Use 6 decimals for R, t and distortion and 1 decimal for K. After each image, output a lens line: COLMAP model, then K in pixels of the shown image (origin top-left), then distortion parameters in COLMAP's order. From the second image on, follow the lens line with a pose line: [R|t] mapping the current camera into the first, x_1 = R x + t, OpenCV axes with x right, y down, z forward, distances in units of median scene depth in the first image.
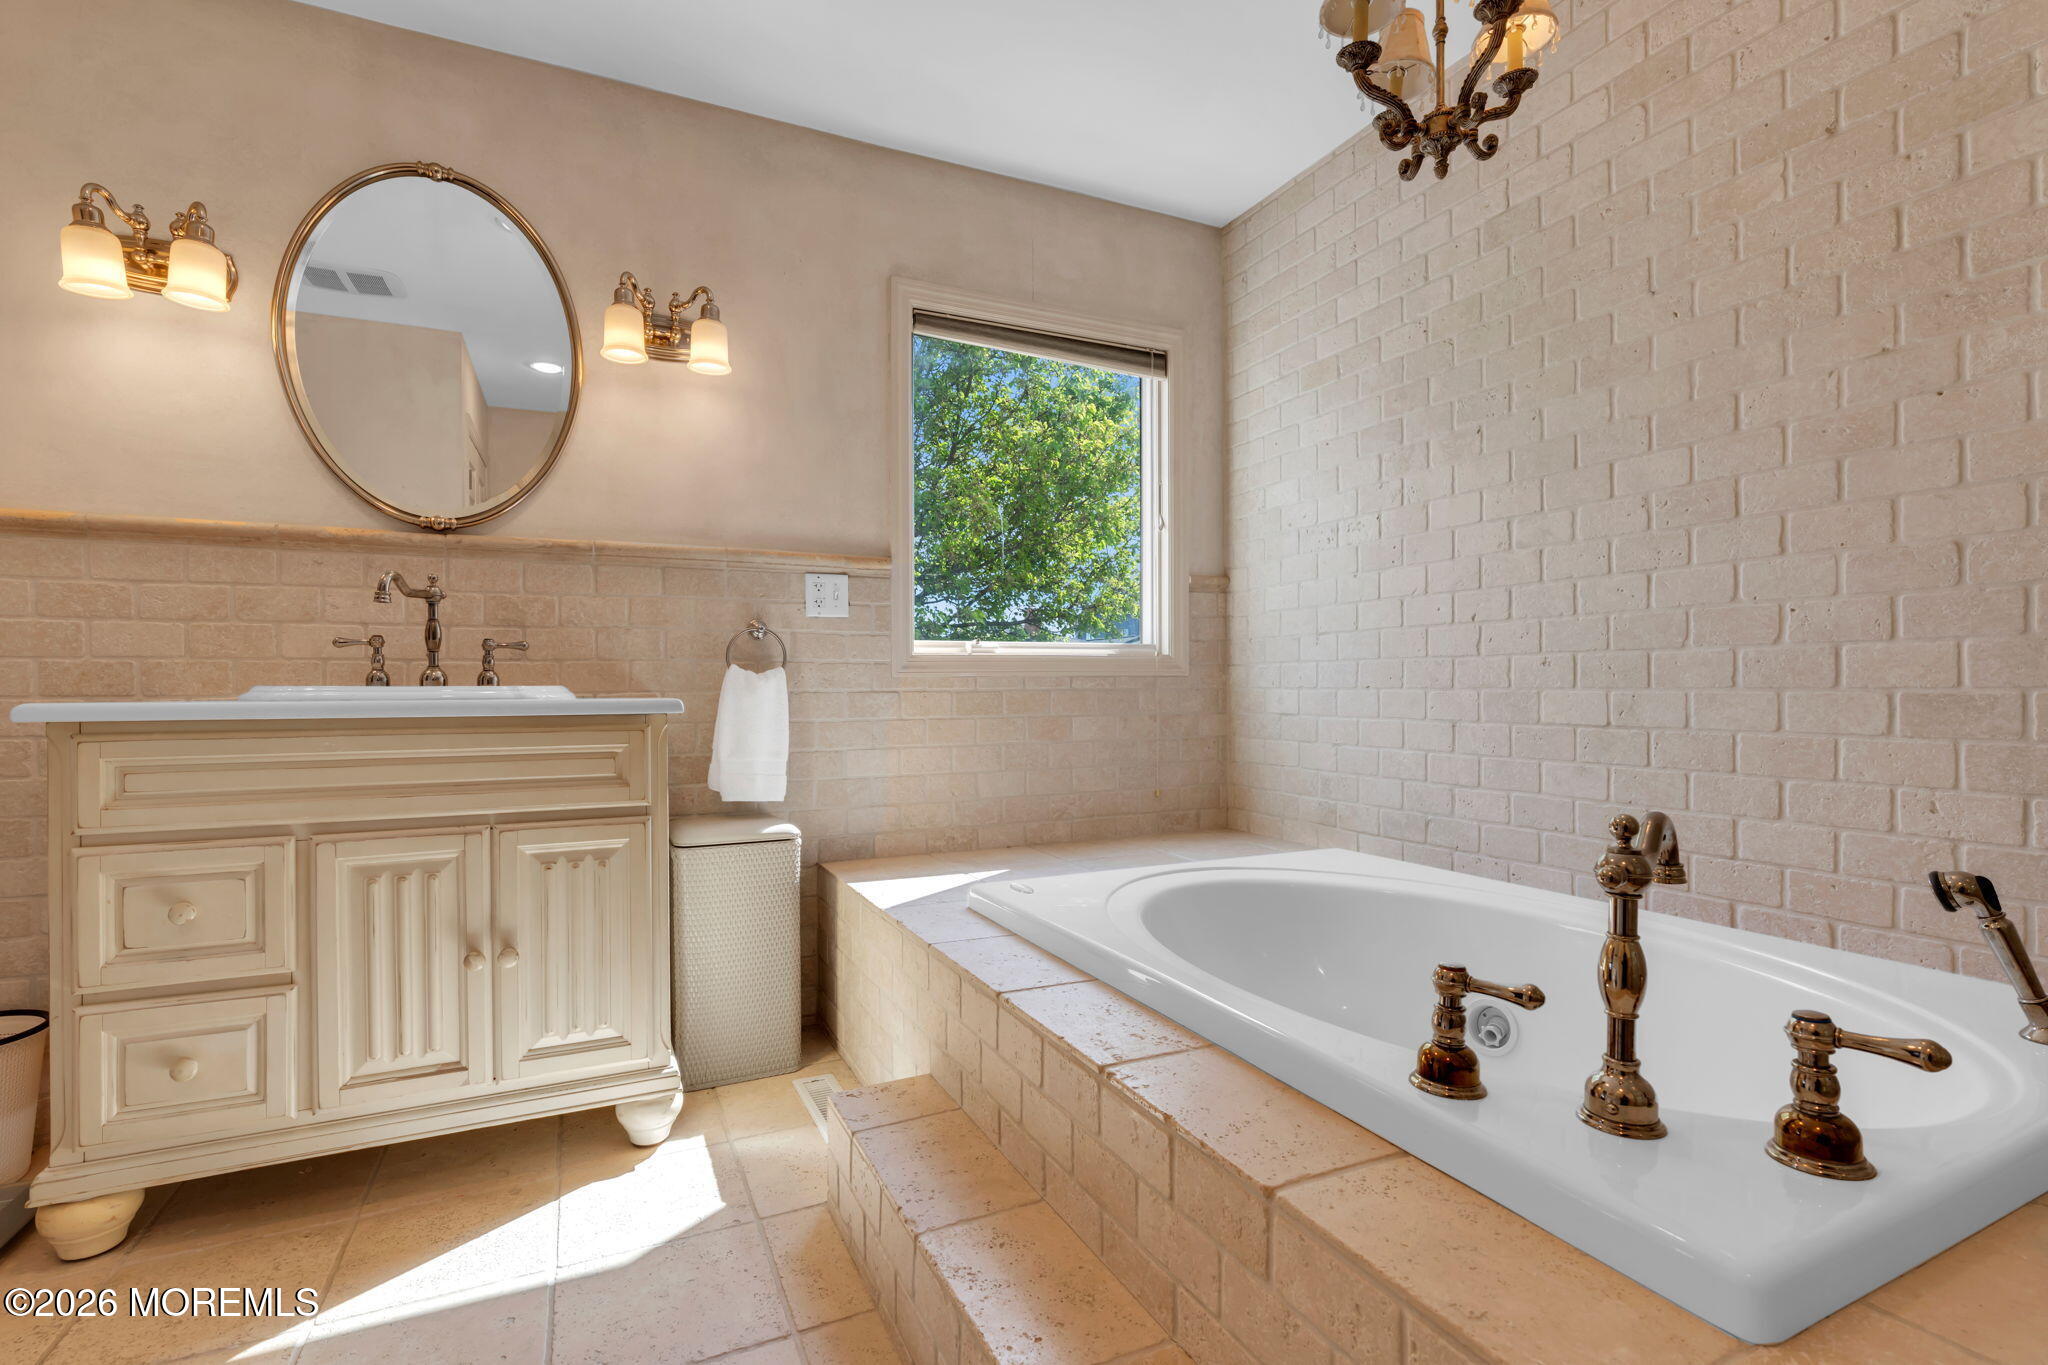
lens RADIAL K [[931.4, 0, 997.9], [0, 931.4, 679.8], [0, 0, 1]] dist [-0.016178, 0.007222]
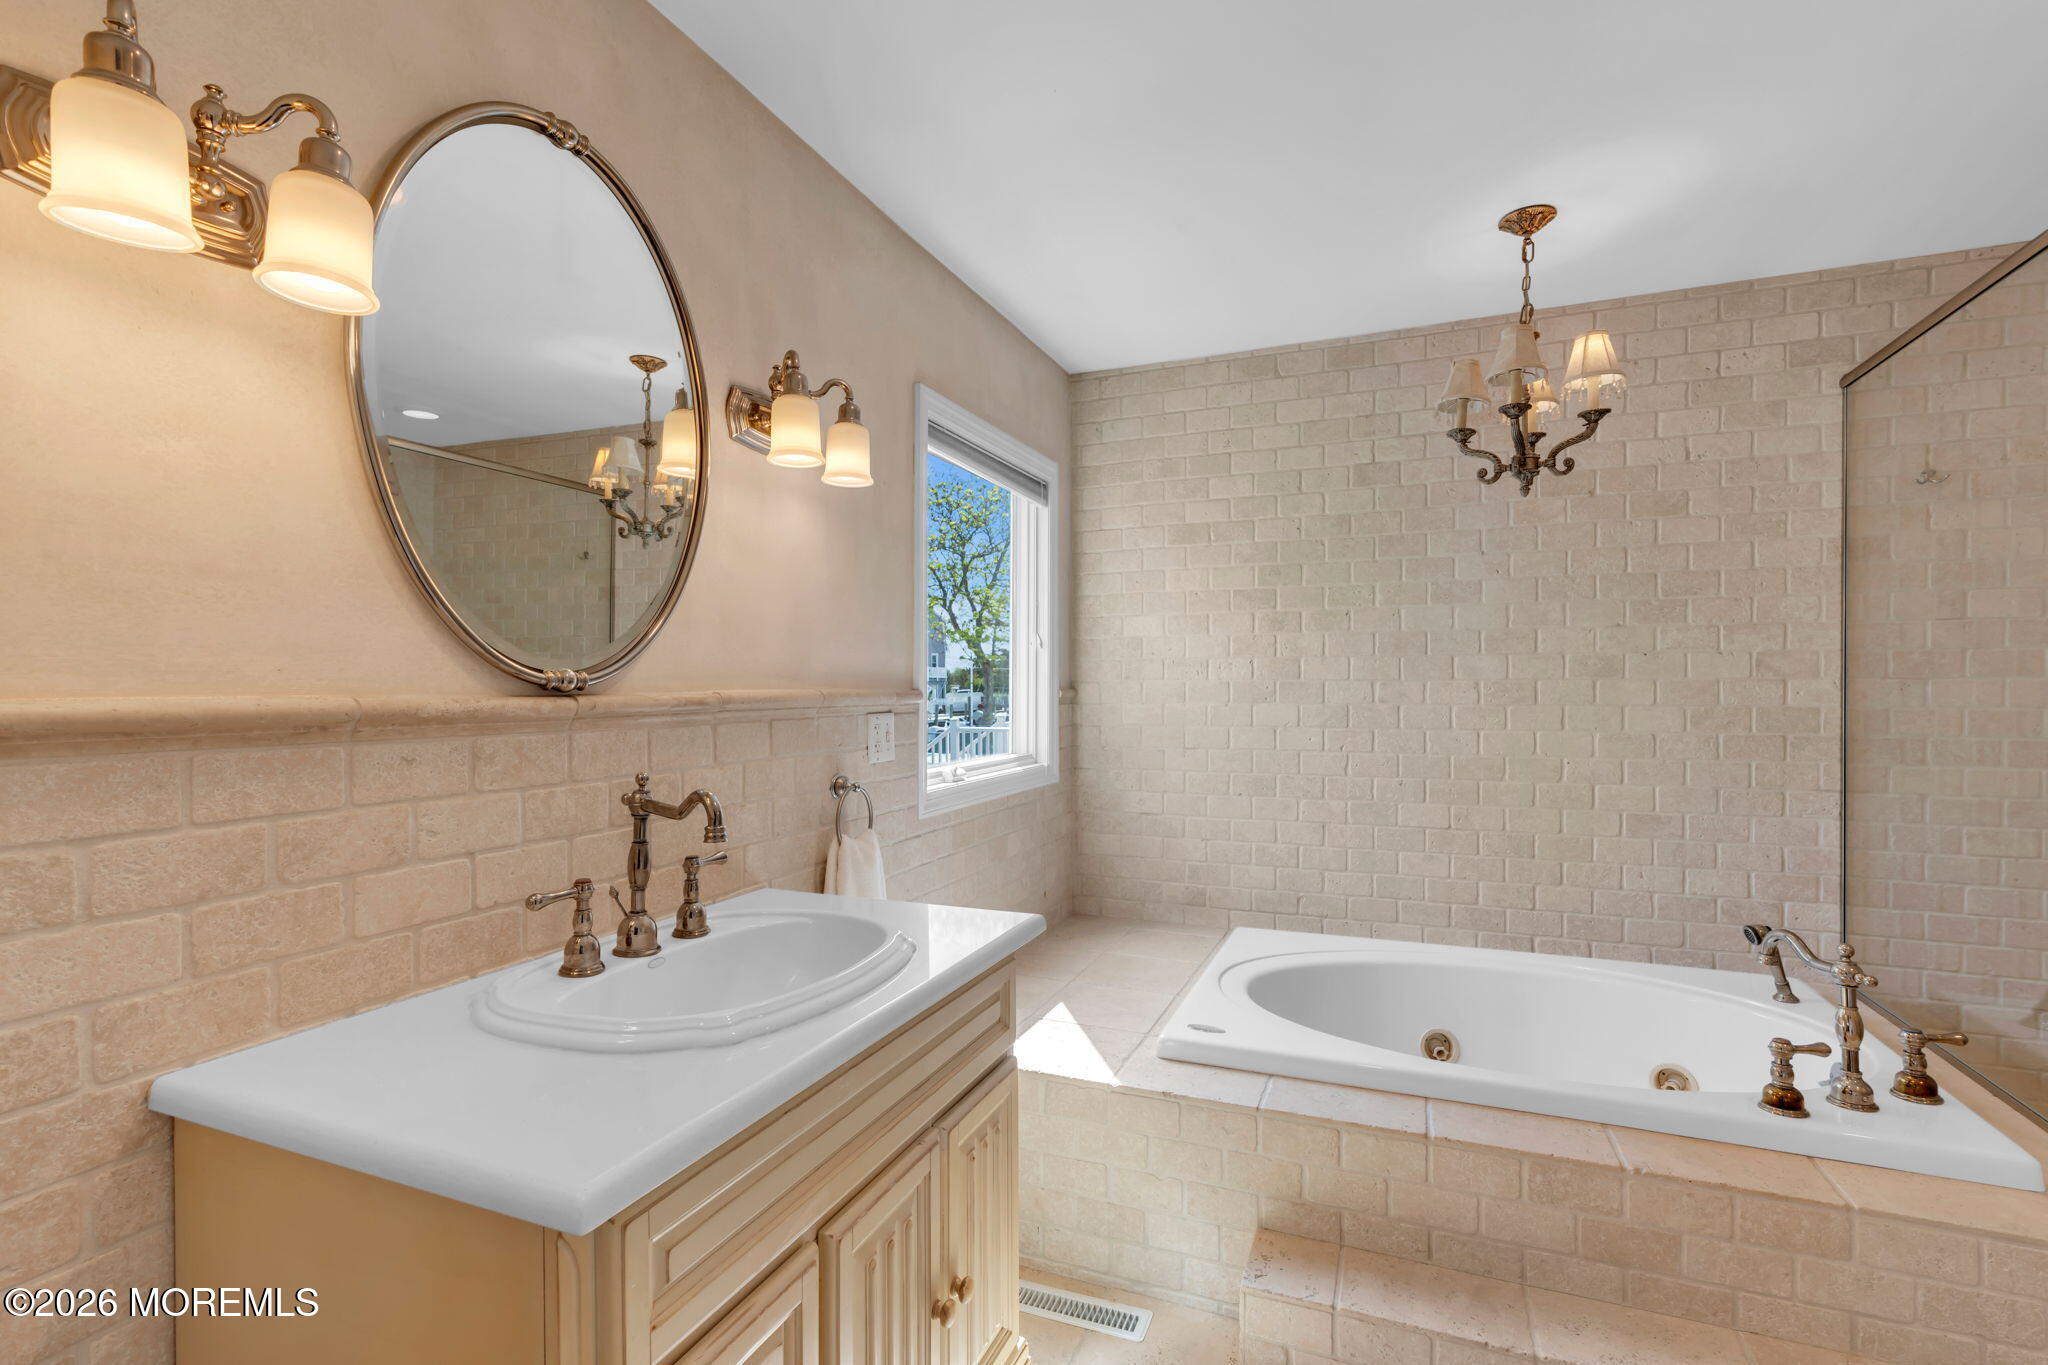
lens RADIAL K [[931.4, 0, 1031.0], [0, 931.4, 688.1], [0, 0, 1]] dist [-0.016178, 0.007222]
pose [[0.740169, 0.000757, 0.672420, -0.834643], [-0.001041, 0.999999, 0.000021, -0.171609], [-0.672420, -0.000716, 0.740169, 0.317798]]
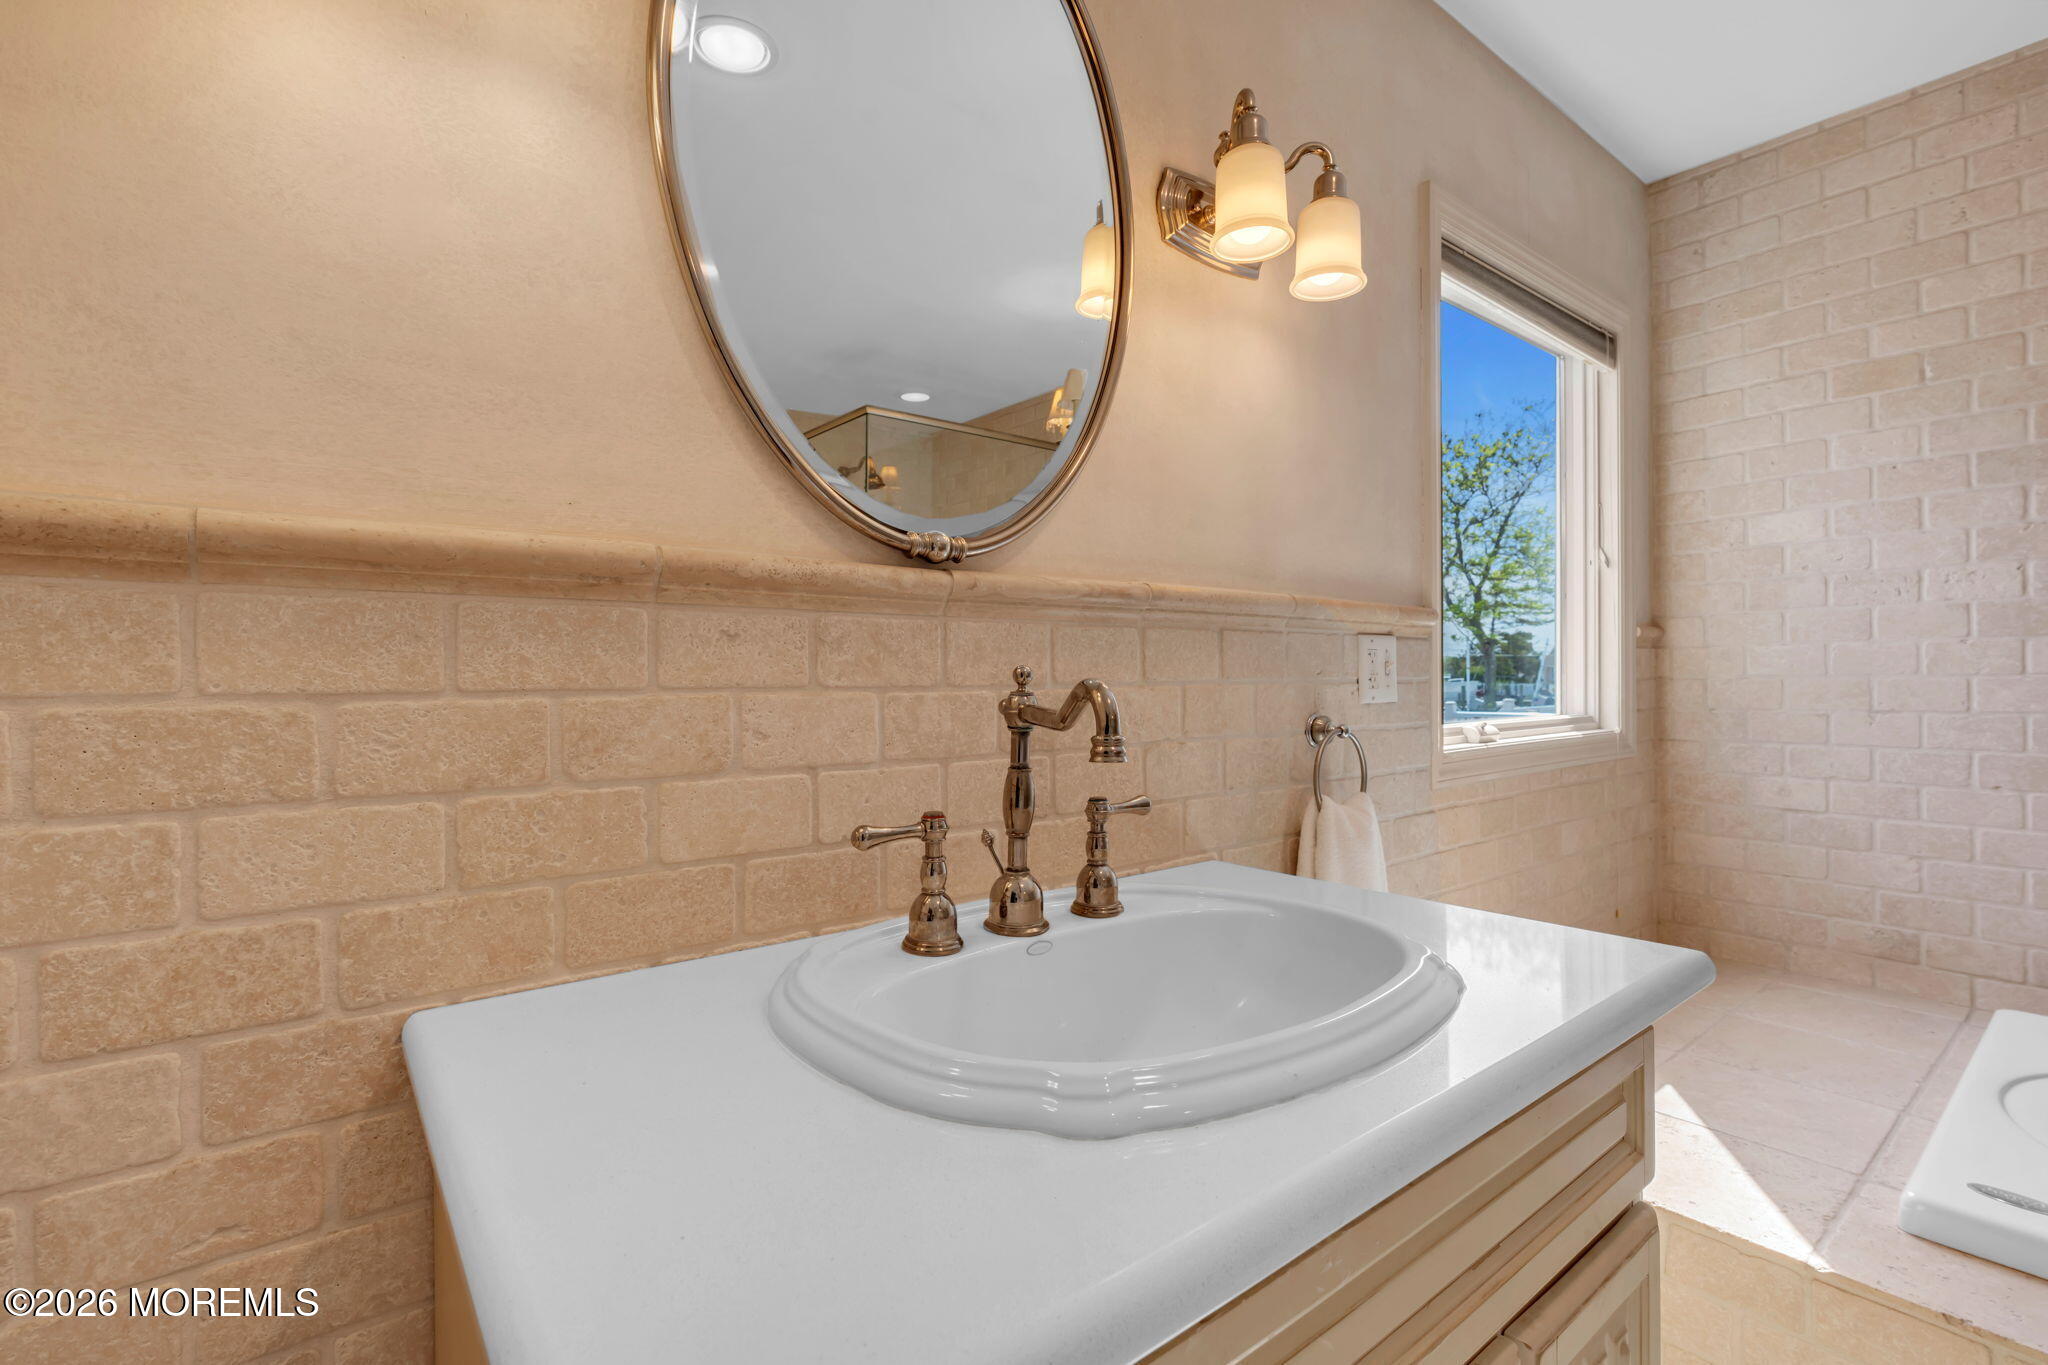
lens RADIAL K [[931.4, 0, 1017.7], [0, 931.4, 667.7], [0, 0, 1]] dist [-0.016178, 0.007222]
pose [[0.975105, 0.001415, 0.221740, -0.700053], [0.000369, 0.999968, -0.008004, -0.107830], [-0.221745, 0.007887, 0.975073, 0.547574]]
